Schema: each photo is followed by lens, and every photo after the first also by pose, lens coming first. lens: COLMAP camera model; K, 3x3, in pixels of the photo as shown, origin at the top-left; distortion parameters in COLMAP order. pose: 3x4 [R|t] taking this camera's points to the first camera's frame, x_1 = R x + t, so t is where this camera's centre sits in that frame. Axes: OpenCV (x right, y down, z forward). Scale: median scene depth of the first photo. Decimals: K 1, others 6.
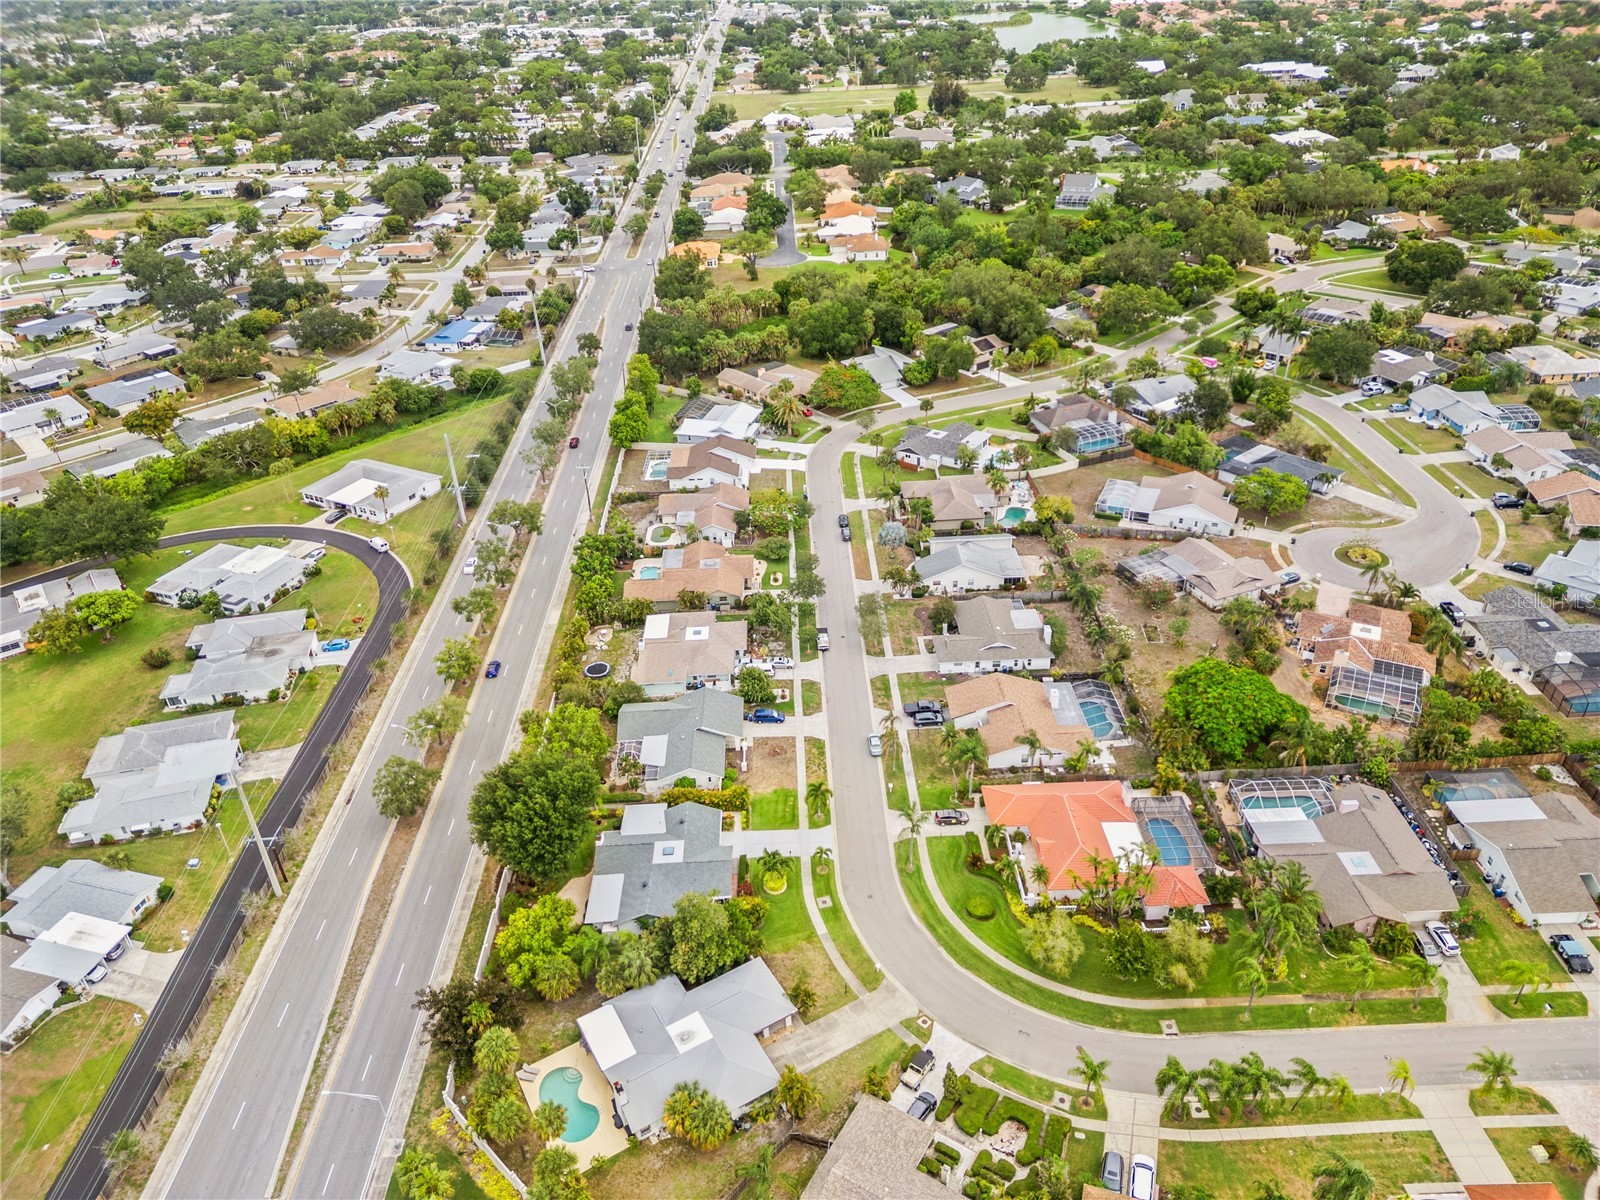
lens RADIAL K [[1117.6, 0, 800.0], [0, 1117.6, 600.0], [0, 0, 1]] dist [0.075138, -0.066589]
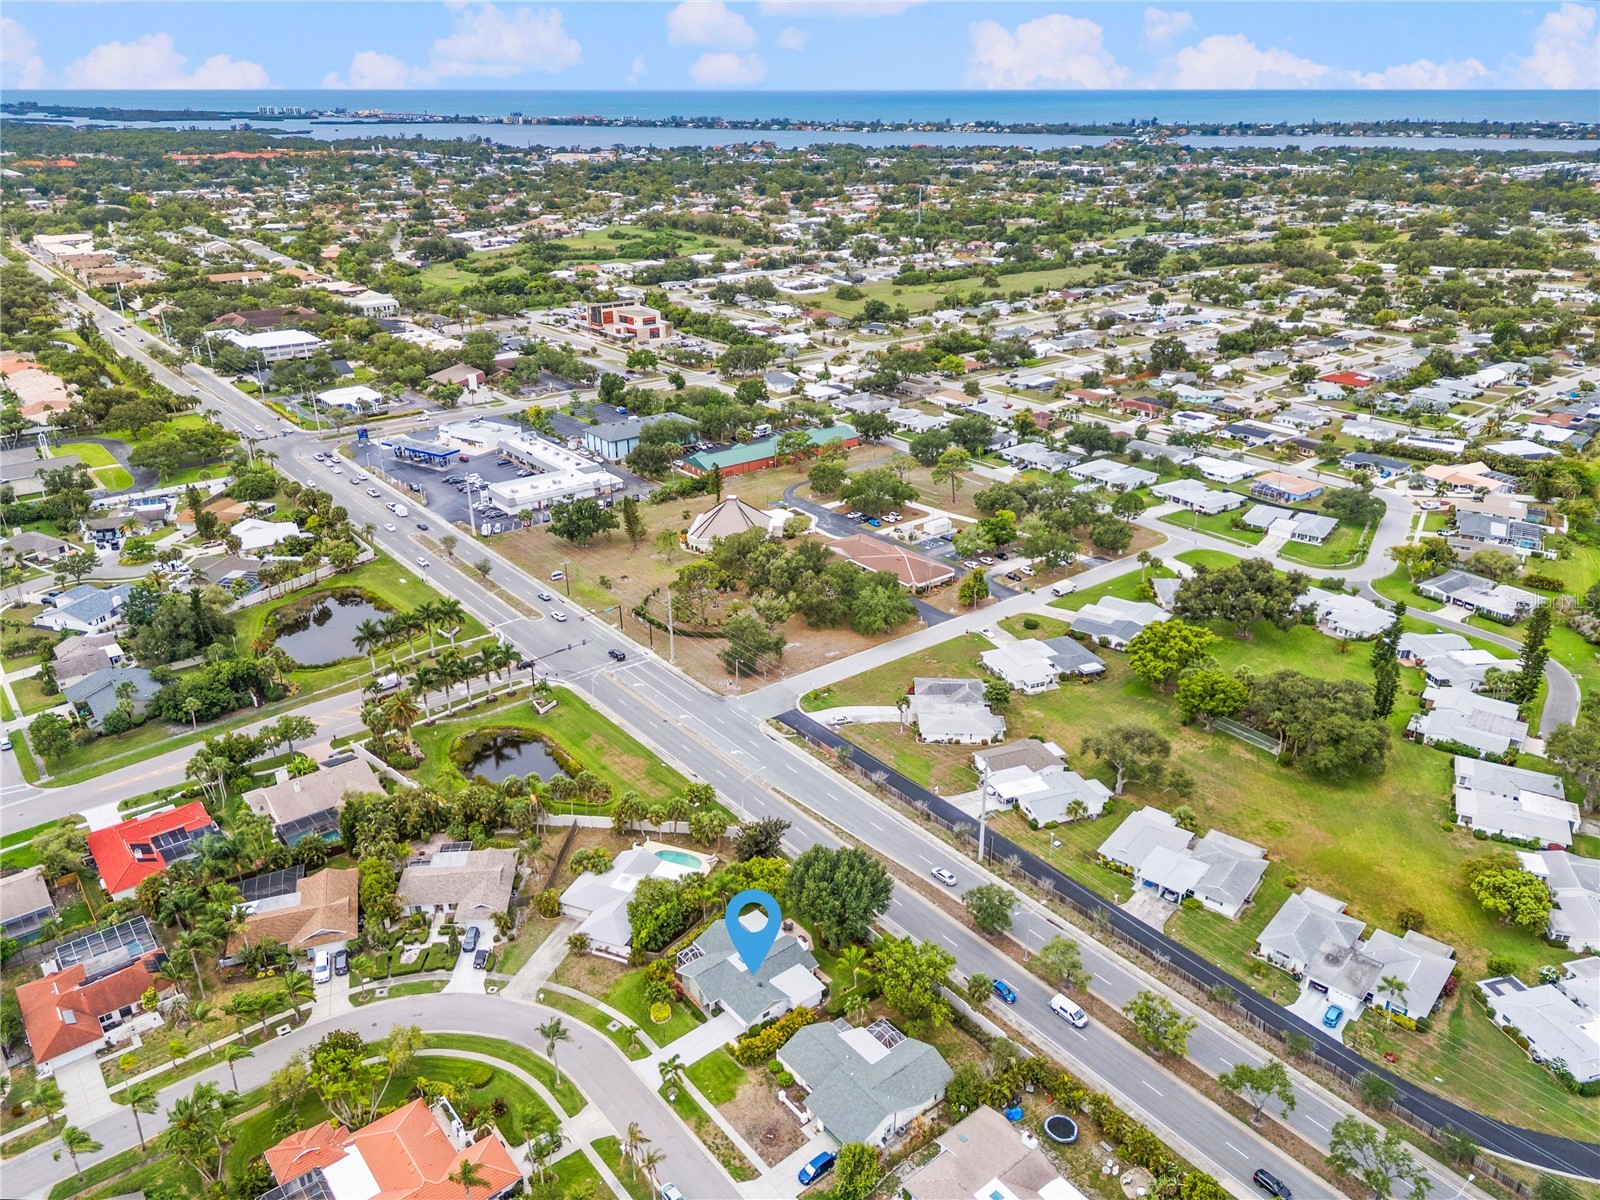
lens RADIAL K [[1147.5, 0, 800.0], [0, 1147.5, 600.0], [0, 0, 1]] dist [0.080278, -0.081696]
pose [[-0.792481, 0.284626, -0.539410, 0.345300], [-0.285938, 0.607815, 0.740811, -0.828318], [0.538715, 0.741316, -0.400296, 1.117018]]
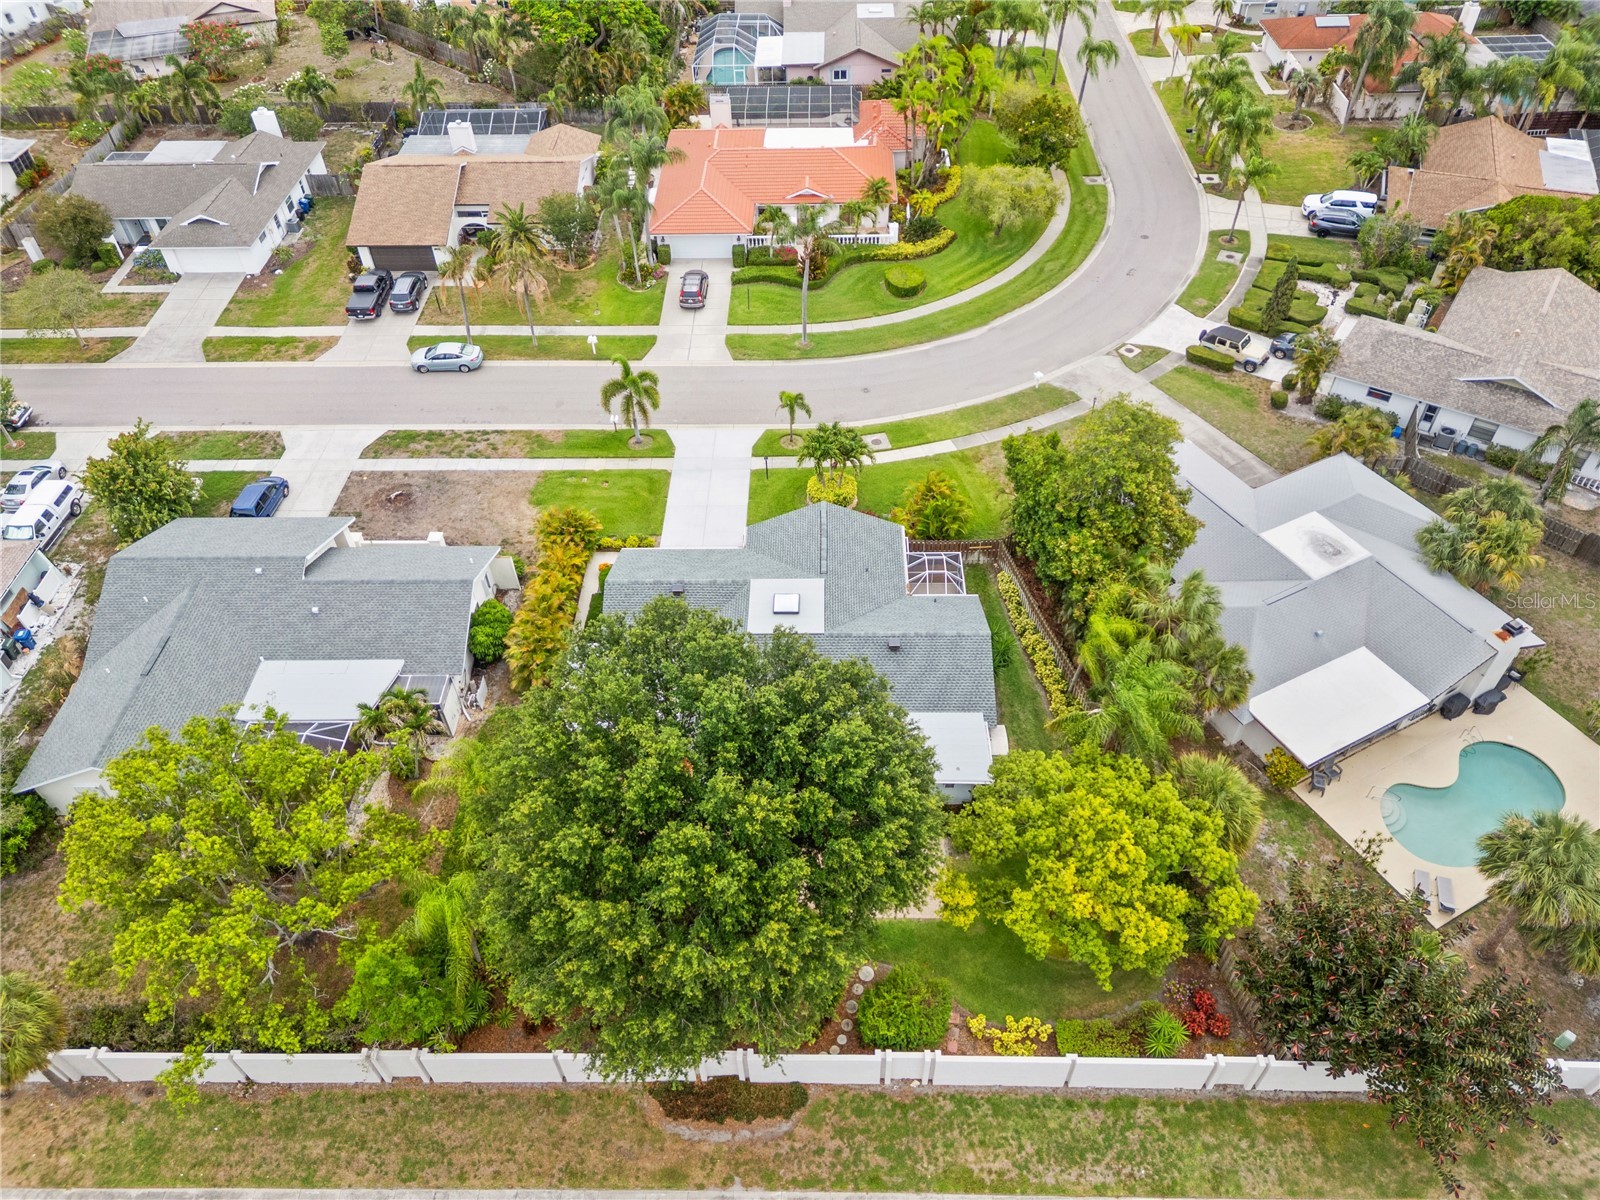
lens RADIAL K [[1117.6, 0, 800.0], [0, 1117.6, 600.0], [0, 0, 1]] dist [0.075138, -0.066589]
pose [[0.040834, -0.682984, 0.729291, -0.361203], [0.532856, 0.632327, 0.562341, 0.005362], [-0.845220, 0.365644, 0.389753, 0.761344]]
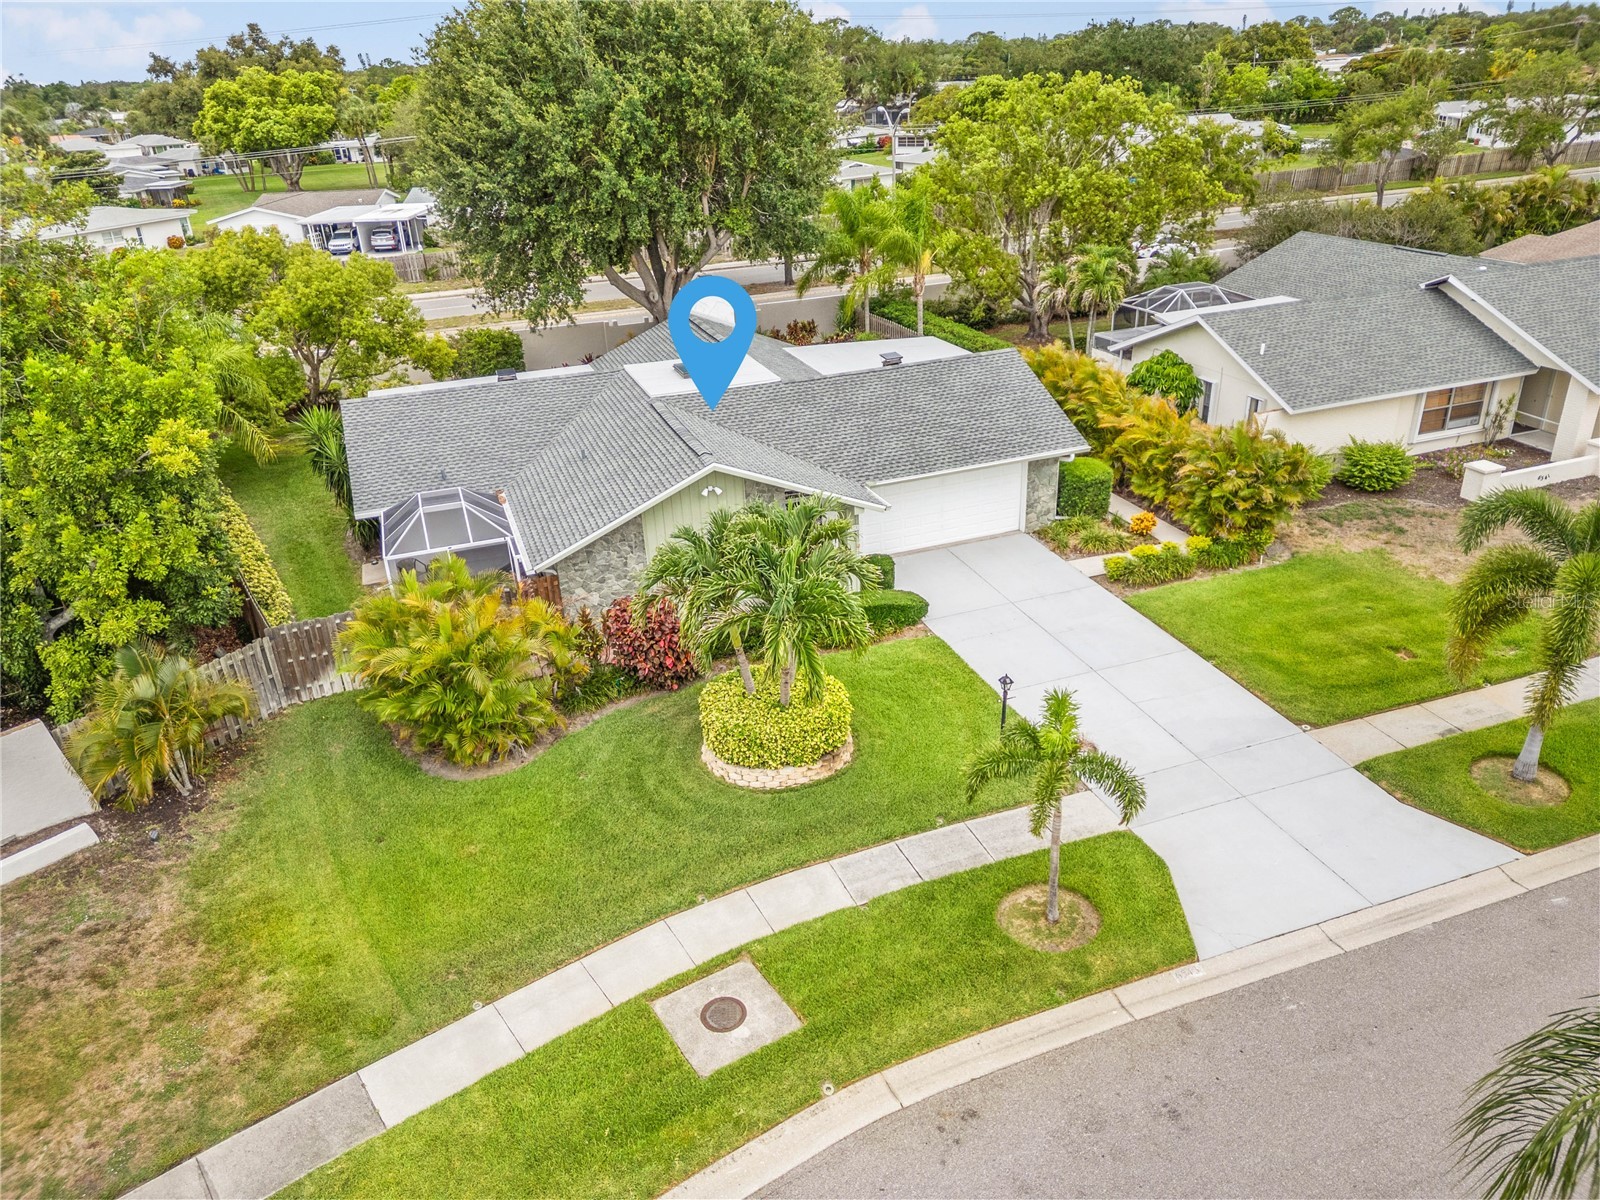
lens RADIAL K [[1117.6, 0, 800.0], [0, 1117.6, 600.0], [0, 0, 1]] dist [0.075138, -0.066589]
pose [[0.317713, 0.442534, -0.838583, 0.094028], [-0.472097, 0.840820, 0.264852, 0.174814], [0.822304, 0.311746, 0.476058, 0.832735]]
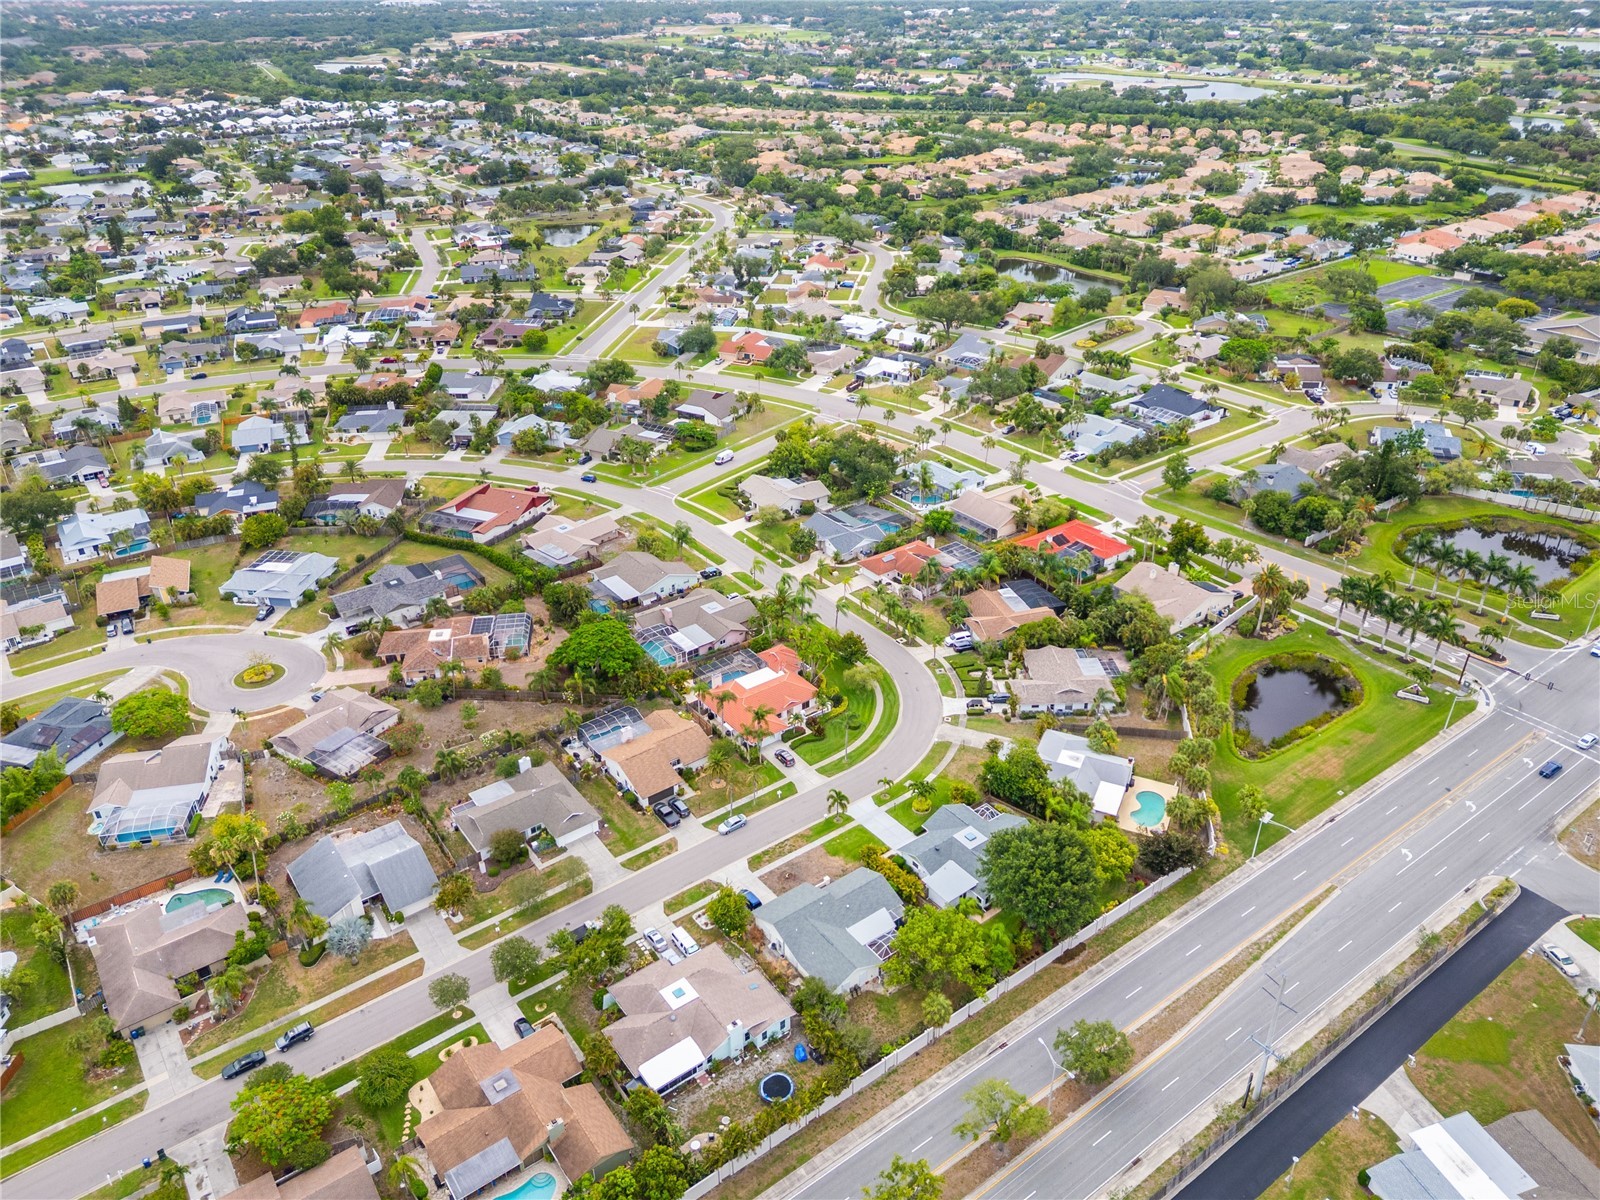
lens RADIAL K [[1147.5, 0, 800.0], [0, 1147.5, 600.0], [0, 0, 1]] dist [0.080278, -0.081696]
pose [[-0.571623, -0.356876, 0.738842, -0.747579], [0.454636, 0.611839, 0.647271, -0.726179], [-0.683048, 0.705899, -0.187492, 1.061027]]
